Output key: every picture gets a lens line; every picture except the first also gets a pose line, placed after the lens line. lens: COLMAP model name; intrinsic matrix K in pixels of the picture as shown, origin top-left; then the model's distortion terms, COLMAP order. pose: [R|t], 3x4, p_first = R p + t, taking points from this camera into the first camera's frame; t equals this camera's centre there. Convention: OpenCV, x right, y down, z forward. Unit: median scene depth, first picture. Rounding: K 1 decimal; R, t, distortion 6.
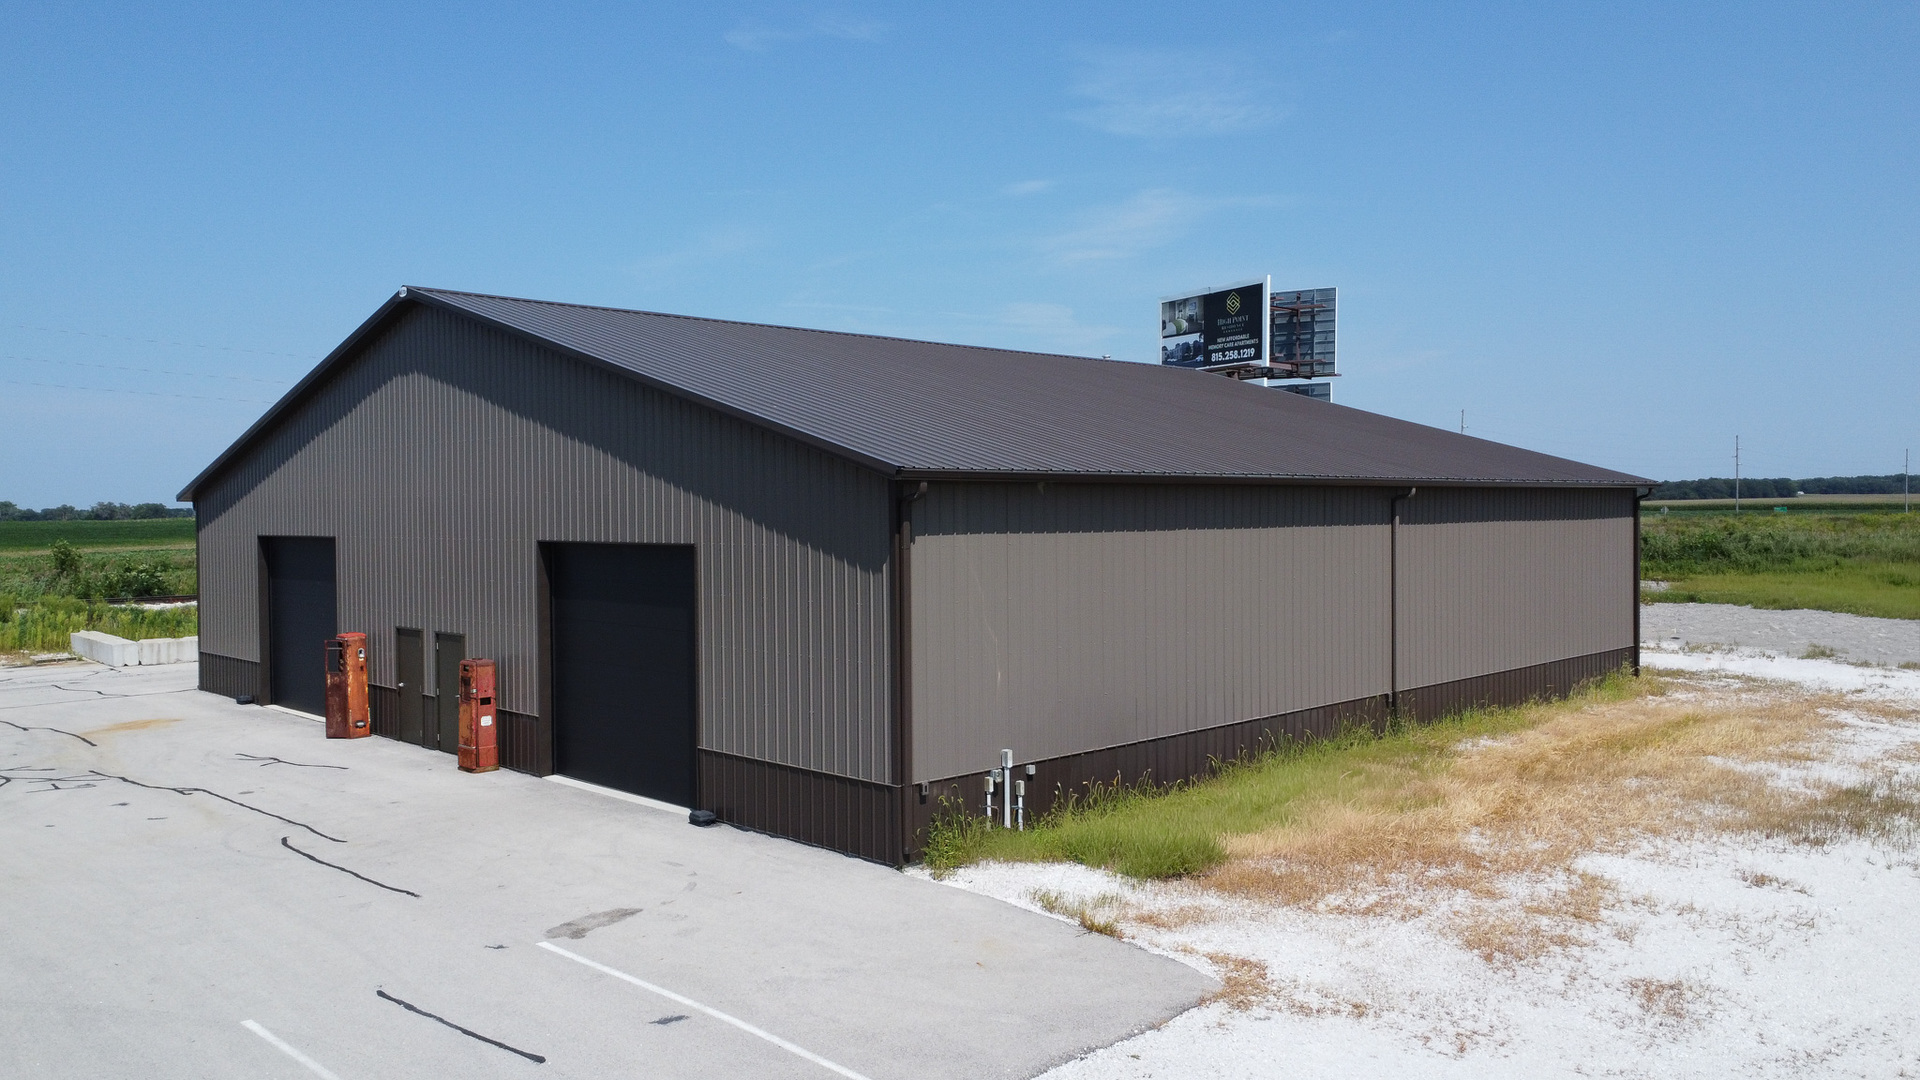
lens RADIAL K [[1433.9, 0, 987.9], [0, 1433.9, 539.5], [0, 0, 1]] dist [0.016762, 0.005498]
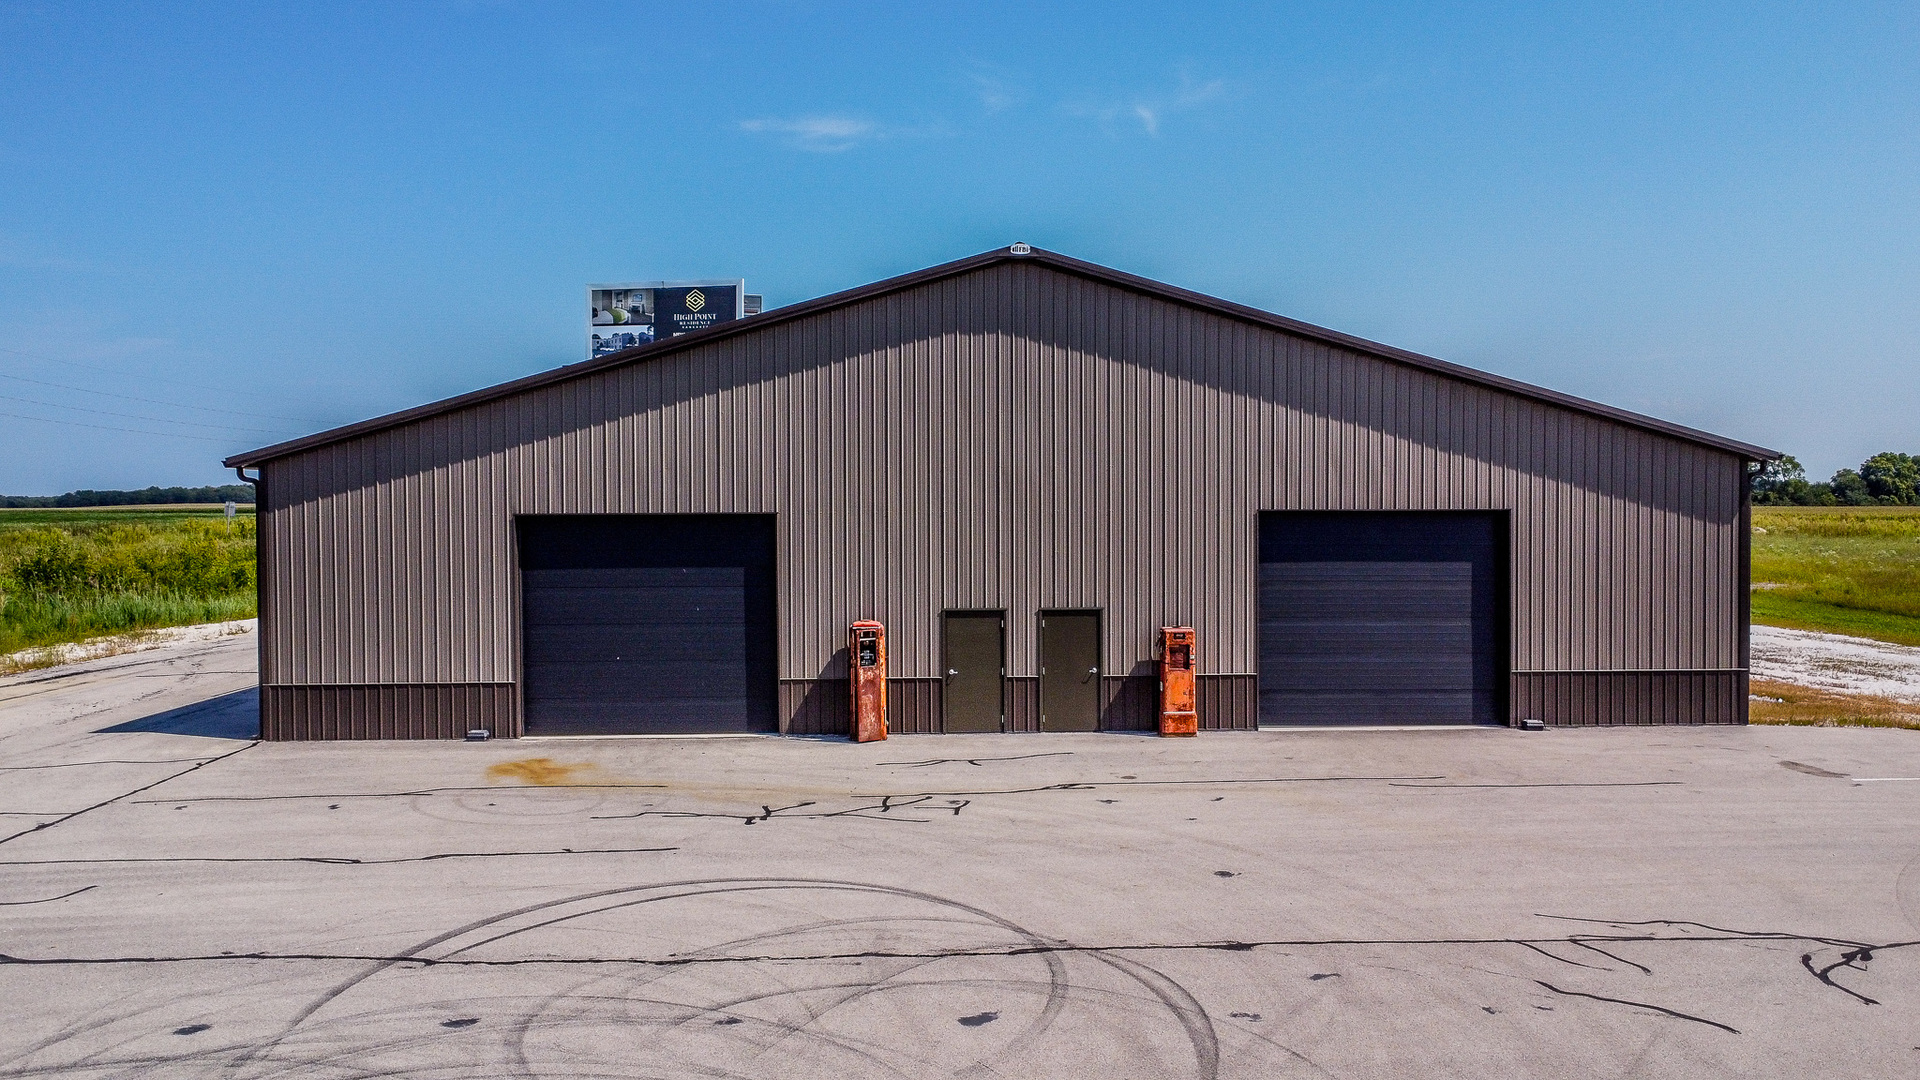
lens RADIAL K [[1433.9, 0, 987.9], [0, 1433.9, 539.5], [0, 0, 1]] dist [0.016762, 0.005498]
pose [[0.681576, -0.014151, 0.731610, -0.441246], [0.016330, 0.999858, 0.004126, 0.005466], [-0.731565, 0.009135, 0.681711, 0.149473]]
